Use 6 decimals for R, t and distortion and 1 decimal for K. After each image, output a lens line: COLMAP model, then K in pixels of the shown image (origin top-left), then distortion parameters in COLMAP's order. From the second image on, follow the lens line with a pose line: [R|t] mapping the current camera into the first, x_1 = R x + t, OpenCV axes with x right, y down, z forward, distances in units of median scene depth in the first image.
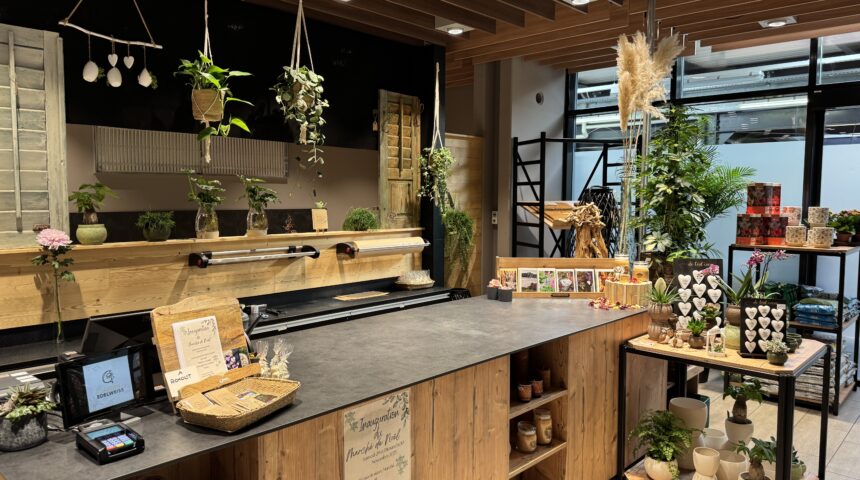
lens RADIAL K [[610.2, 0, 438.3], [0, 610.2, 236.0], [0, 0, 1]] dist [0.011088, -0.019009]
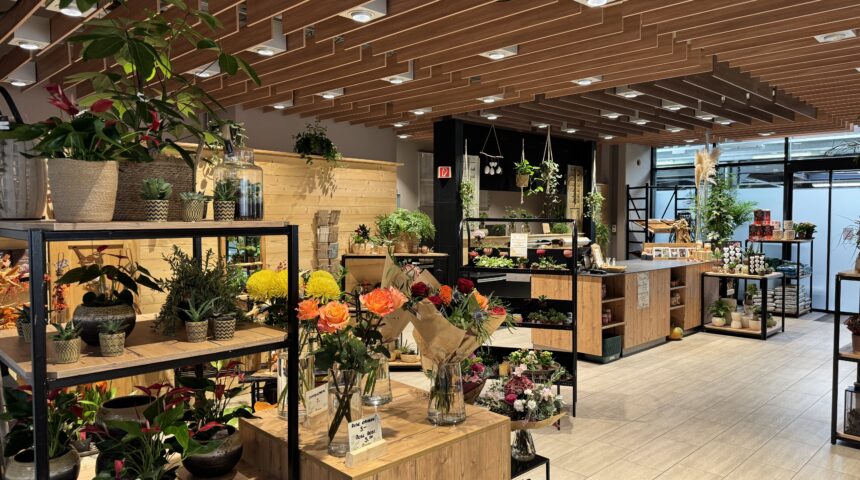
lens RADIAL K [[610.2, 0, 428.9], [0, 610.2, 239.5], [0, 0, 1]] dist [0.011088, -0.019009]
pose [[0.998946, -0.006581, -0.045417, -0.536679], [0.005349, 0.999616, -0.027192, 0.069999], [0.045578, 0.026921, 0.998598, -1.194084]]
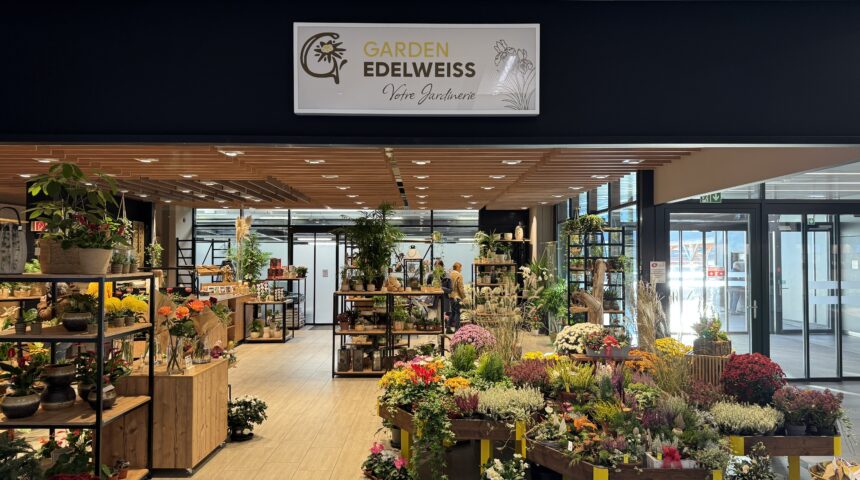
lens RADIAL K [[610.2, 0, 439.2], [0, 610.2, 237.8], [0, 0, 1]] dist [0.011088, -0.019009]
pose [[0.718816, 0.014031, 0.695058, -1.059255], [0.052574, 0.995836, -0.074474, 0.088283], [-0.693209, 0.090075, 0.715086, -1.858219]]
